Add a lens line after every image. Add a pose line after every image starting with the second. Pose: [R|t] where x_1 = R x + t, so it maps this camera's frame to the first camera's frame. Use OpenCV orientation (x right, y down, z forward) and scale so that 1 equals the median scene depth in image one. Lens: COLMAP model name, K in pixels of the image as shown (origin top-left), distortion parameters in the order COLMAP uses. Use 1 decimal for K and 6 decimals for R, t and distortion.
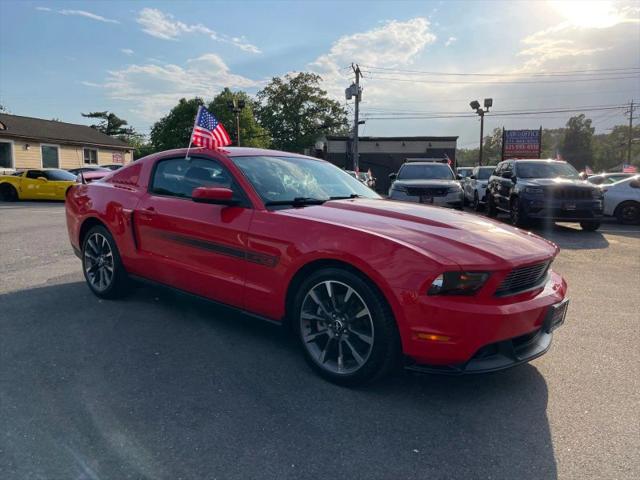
lens RADIAL K [[488.7, 0, 323.7], [0, 488.7, 237.2], [0, 0, 1]] dist [0.077338, -0.108326]
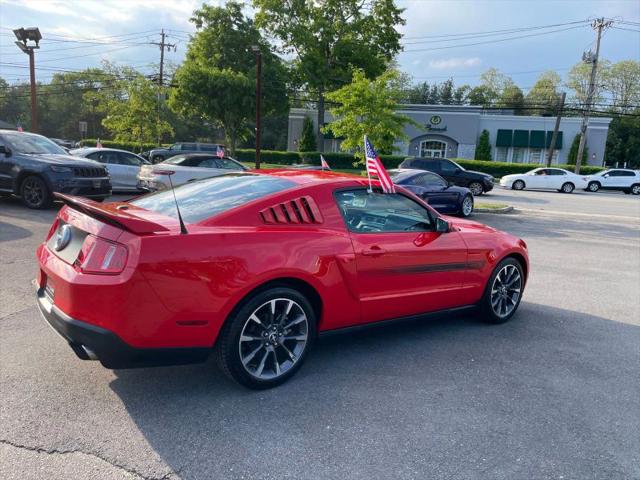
lens RADIAL K [[488.7, 0, 324.4], [0, 488.7, 240.5], [0, 0, 1]] dist [0.077338, -0.108326]
pose [[0.194761, -0.166608, 0.966597, -0.216208], [0.064057, 0.985525, 0.156963, -0.038210], [-0.978757, 0.031347, 0.202614, 0.154672]]
